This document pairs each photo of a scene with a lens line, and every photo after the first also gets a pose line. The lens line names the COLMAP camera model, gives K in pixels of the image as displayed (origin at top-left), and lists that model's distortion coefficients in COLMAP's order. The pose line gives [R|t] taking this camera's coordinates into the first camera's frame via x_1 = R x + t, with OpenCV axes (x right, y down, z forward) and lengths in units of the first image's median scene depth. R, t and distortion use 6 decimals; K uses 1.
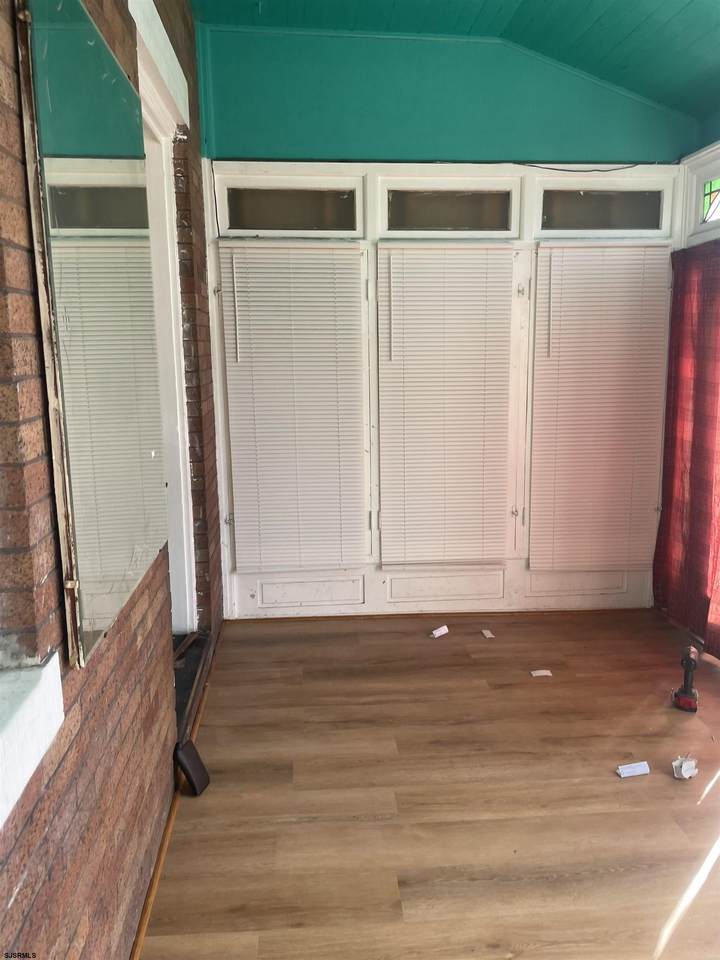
lens RADIAL K [[742.5, 0, 361.3], [0, 742.5, 459.0], [0, 0, 1]] dist [0.099424, -0.111260]
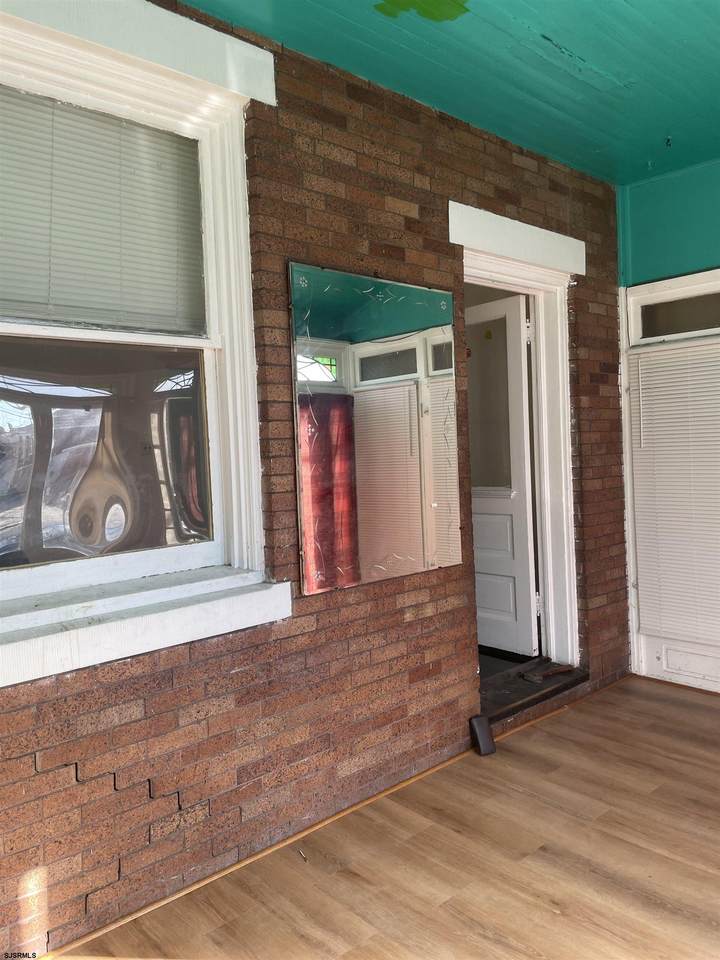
lens RADIAL K [[742.5, 0, 361.3], [0, 742.5, 459.0], [0, 0, 1]] dist [0.099424, -0.111260]
pose [[0.593668, -0.009809, -0.804651, 0.594430], [-0.092093, 0.992528, -0.080045, 0.025563], [0.799423, 0.121622, 0.588328, -0.049456]]
